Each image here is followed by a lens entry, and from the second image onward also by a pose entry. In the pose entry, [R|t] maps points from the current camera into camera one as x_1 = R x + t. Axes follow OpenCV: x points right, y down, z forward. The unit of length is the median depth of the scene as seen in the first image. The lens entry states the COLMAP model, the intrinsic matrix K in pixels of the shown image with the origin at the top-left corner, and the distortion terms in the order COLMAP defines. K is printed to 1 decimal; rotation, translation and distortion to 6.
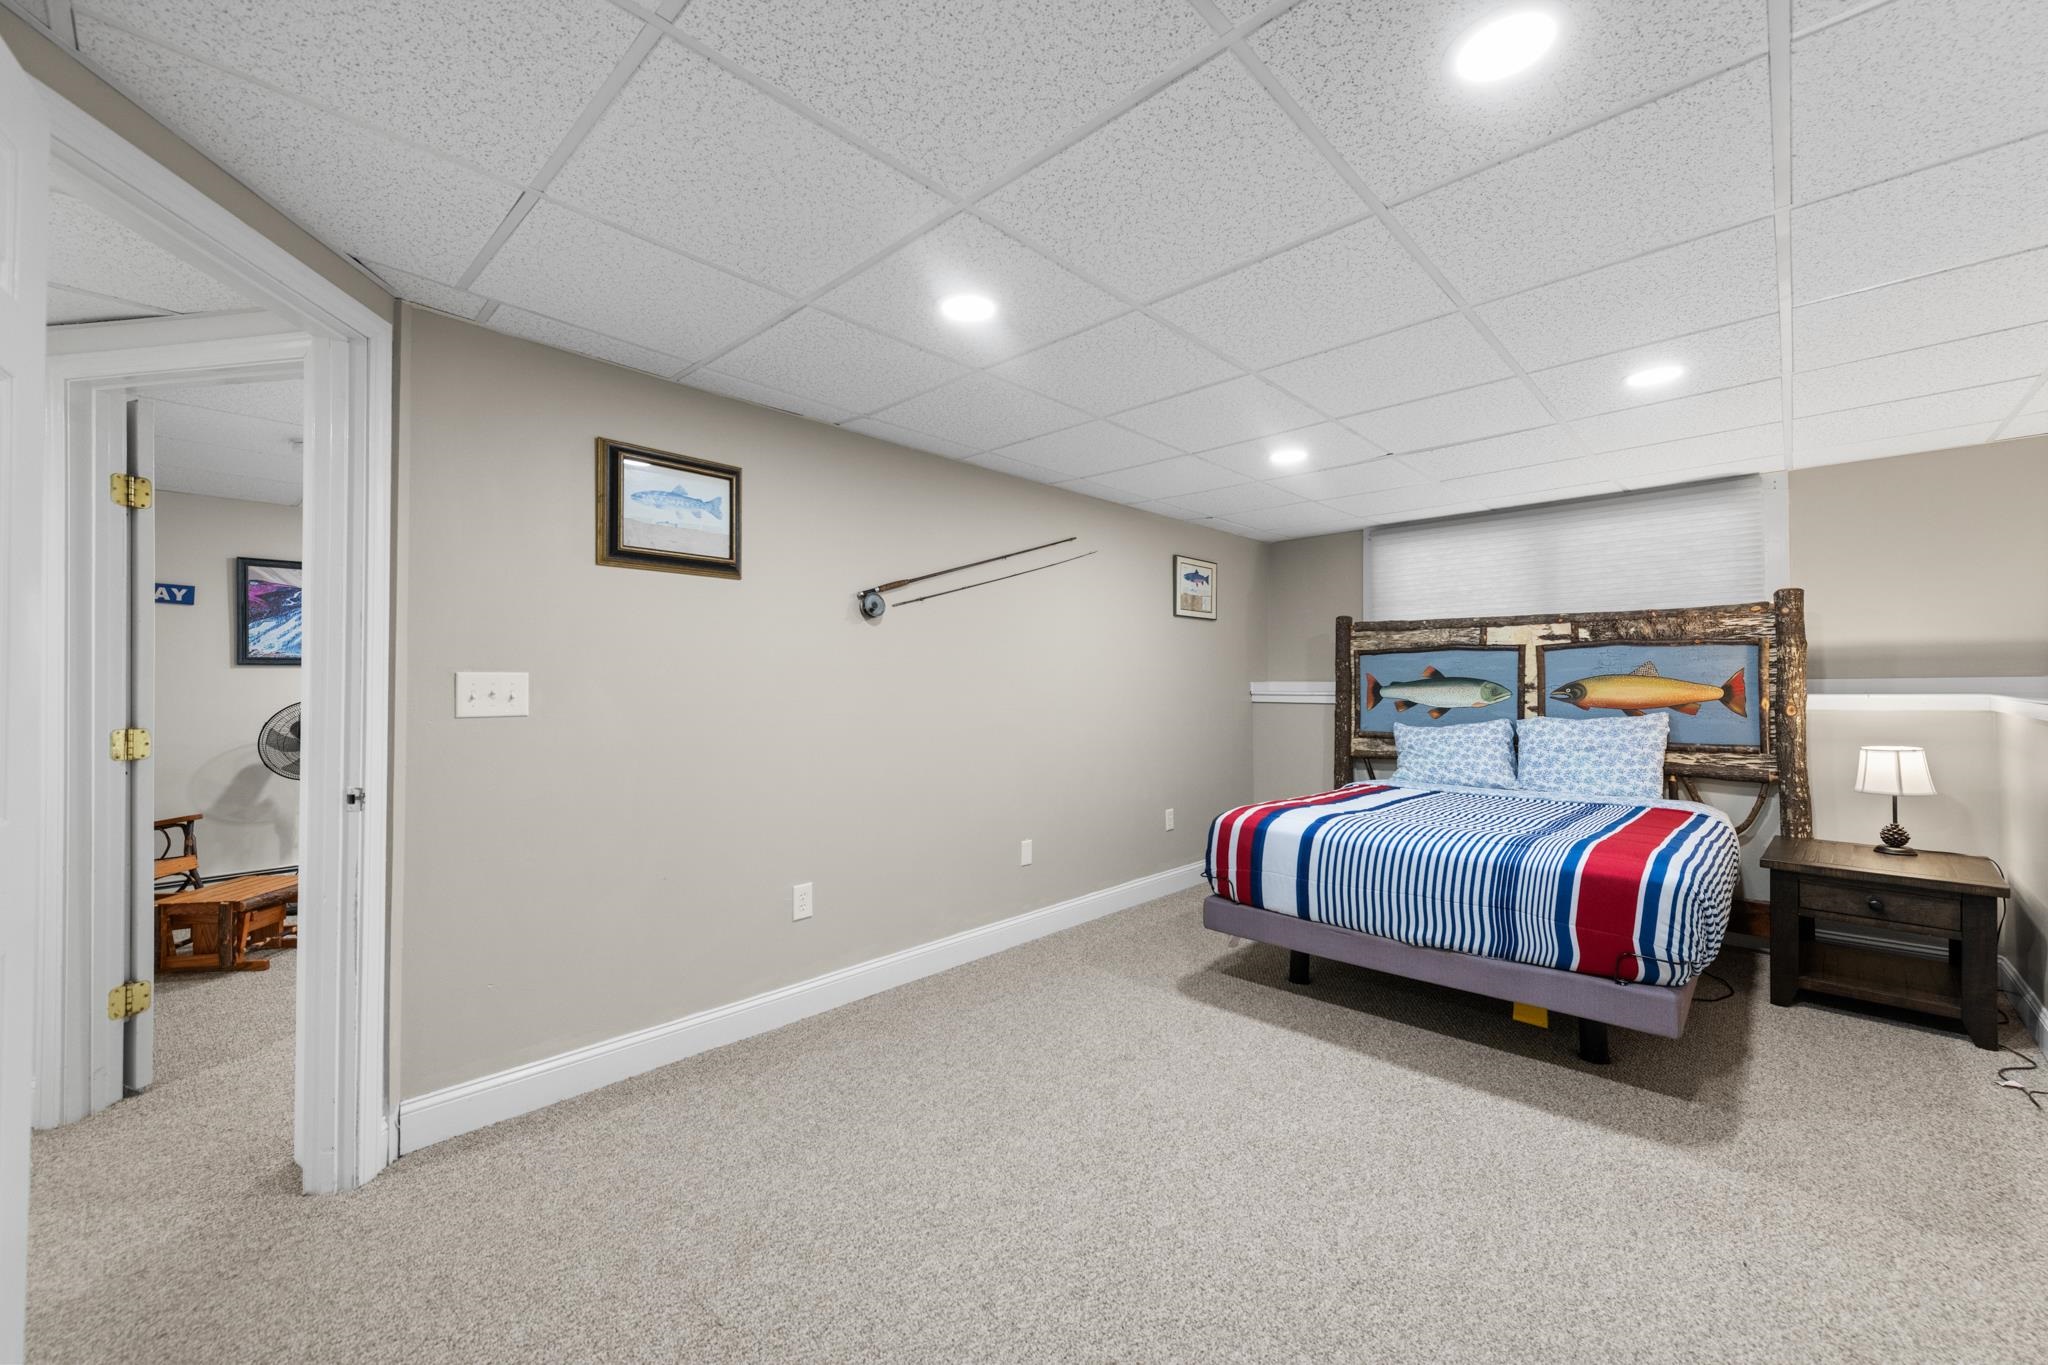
lens RADIAL K [[806.9, 0, 1030.6], [0, 806.9, 657.7], [0, 0, 1]] dist [0.015854, -0.006722]
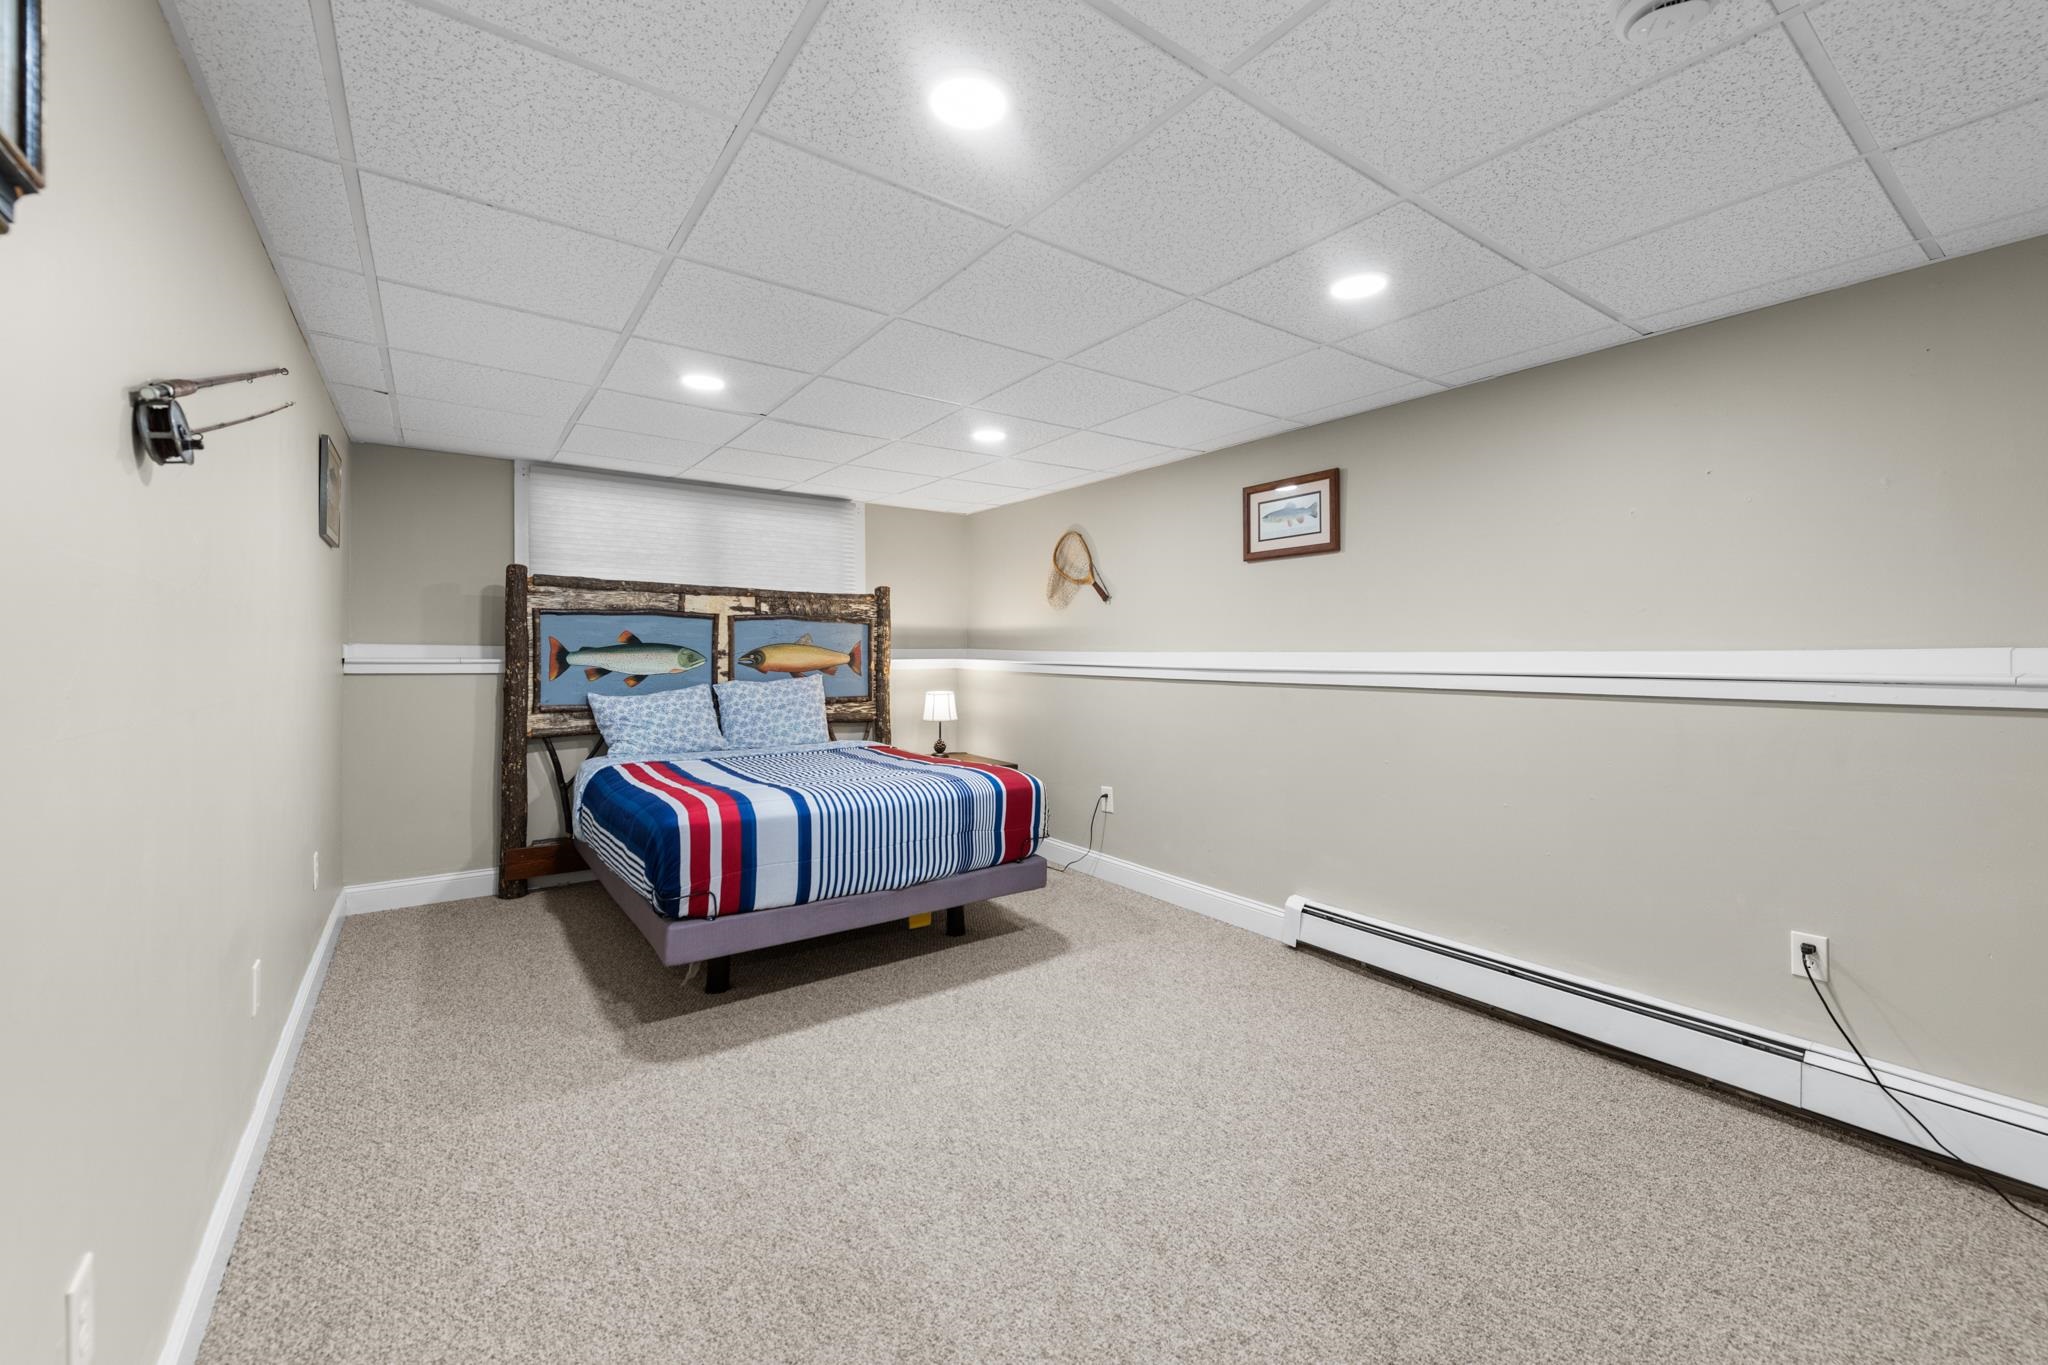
lens RADIAL K [[806.9, 0, 1030.6], [0, 806.9, 657.7], [0, 0, 1]] dist [0.015854, -0.006722]
pose [[0.179955, -0.003961, 0.983667, -0.389218], [-0.041832, 0.999056, 0.011675, 0.012740], [-0.982785, -0.043250, 0.179619, 0.432578]]
